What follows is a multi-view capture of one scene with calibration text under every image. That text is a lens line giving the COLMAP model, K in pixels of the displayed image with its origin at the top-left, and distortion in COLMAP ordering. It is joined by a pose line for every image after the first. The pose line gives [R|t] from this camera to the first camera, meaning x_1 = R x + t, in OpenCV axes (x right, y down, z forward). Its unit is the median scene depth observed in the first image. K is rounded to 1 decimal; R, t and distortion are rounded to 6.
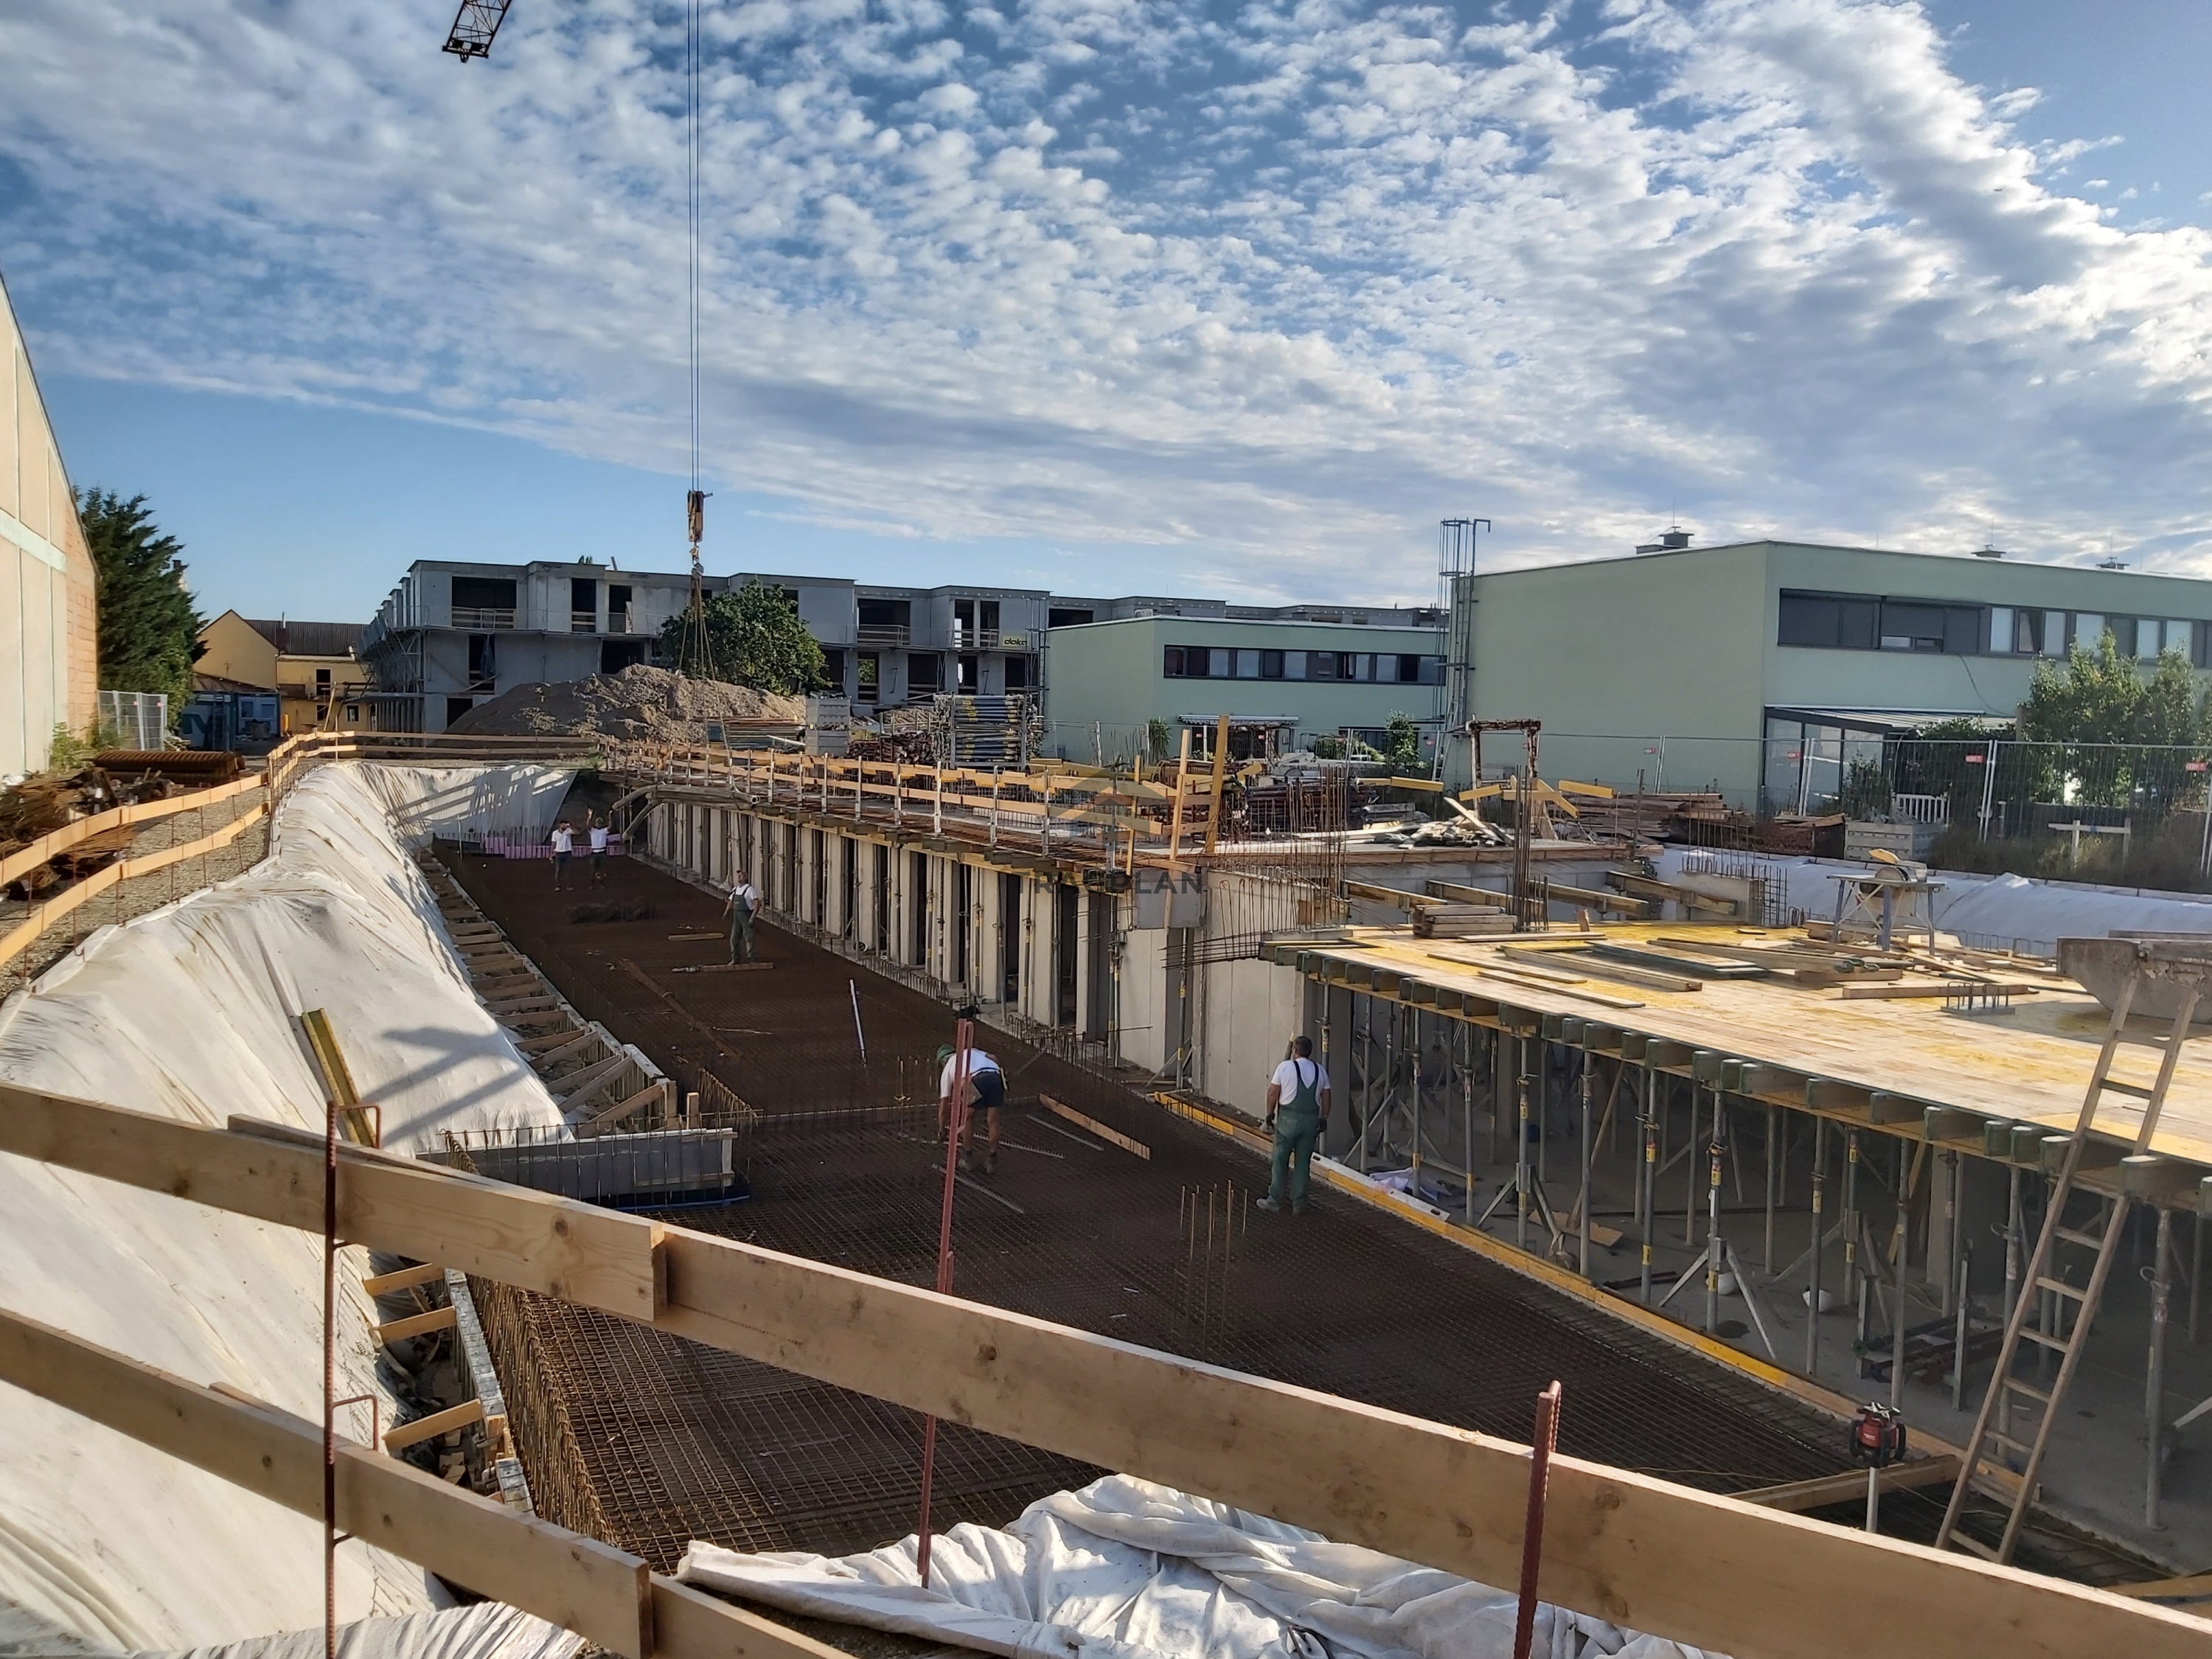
lens RADIAL K [[1689.1, 0, 1106.0], [0, 1689.1, 829.5], [0, 0, 1]] dist [0.074048, -0.126904]
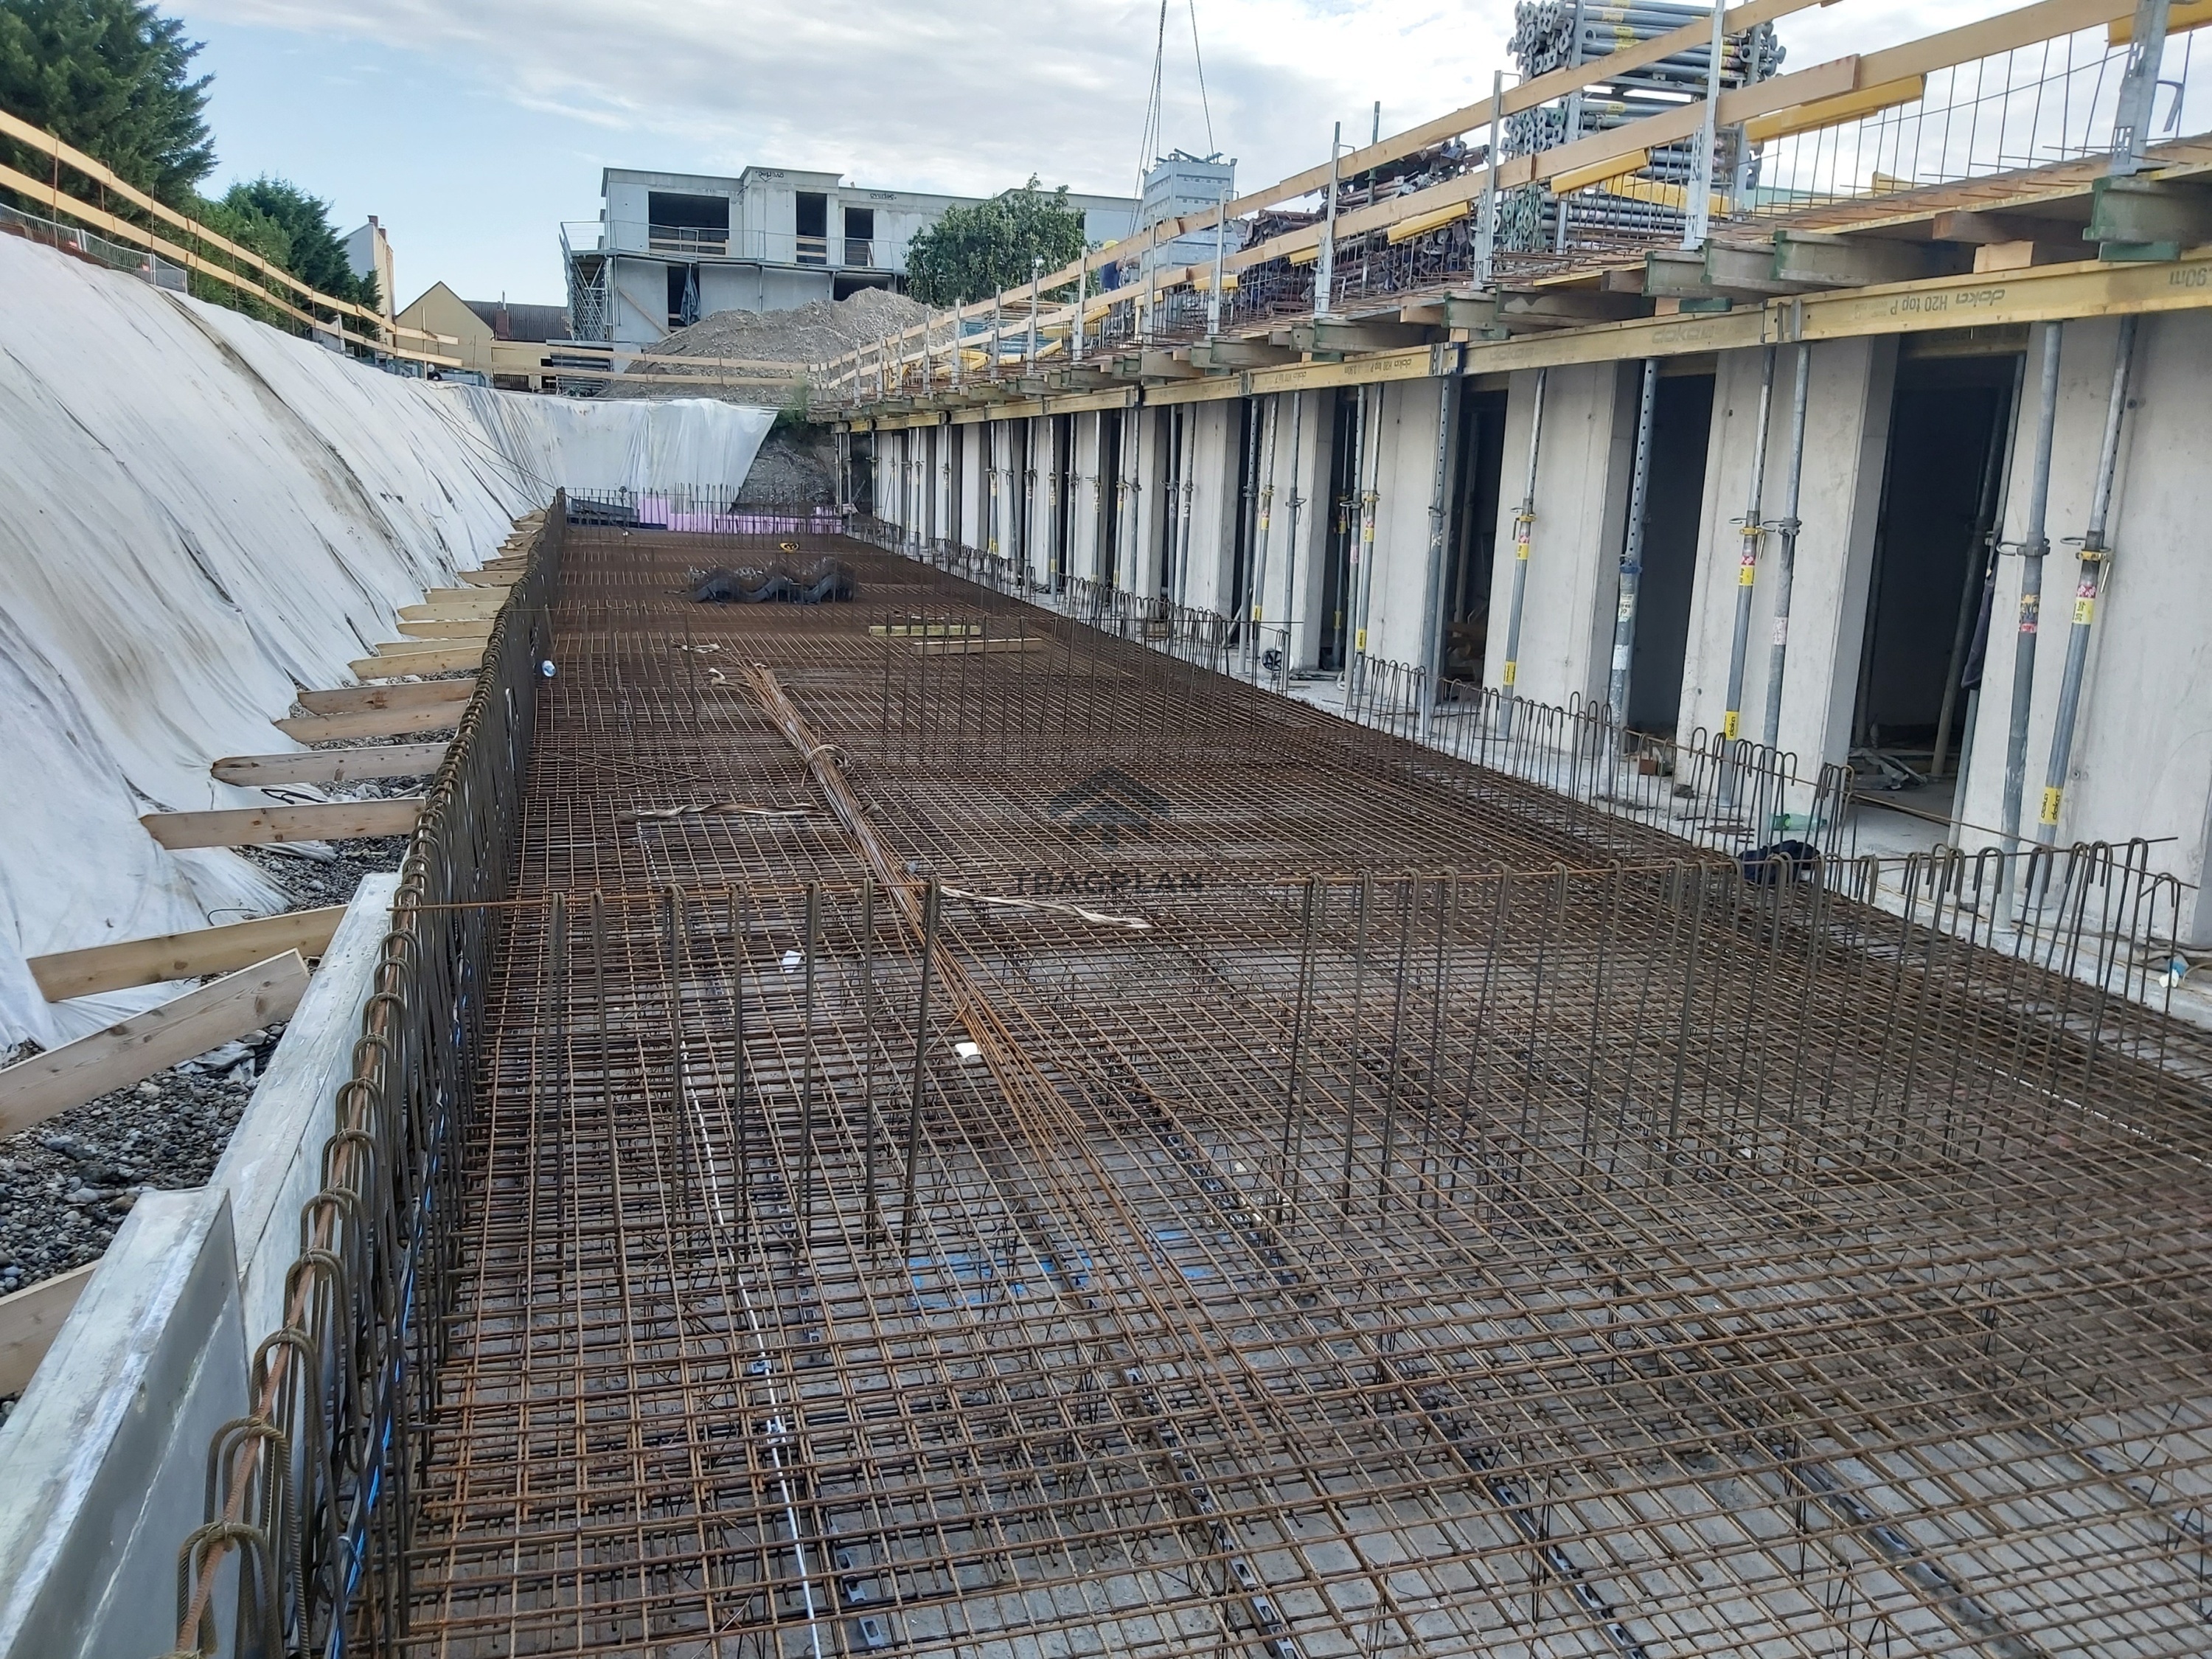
lens RADIAL K [[1689.1, 0, 1106.0], [0, 1689.1, 829.5], [0, 0, 1]] dist [0.074048, -0.126904]
pose [[0.988343, 0.048103, -0.144442, -0.052895], [-0.027028, 0.989140, 0.144472, 0.021434], [0.149822, -0.138884, 0.978910, 0.234858]]
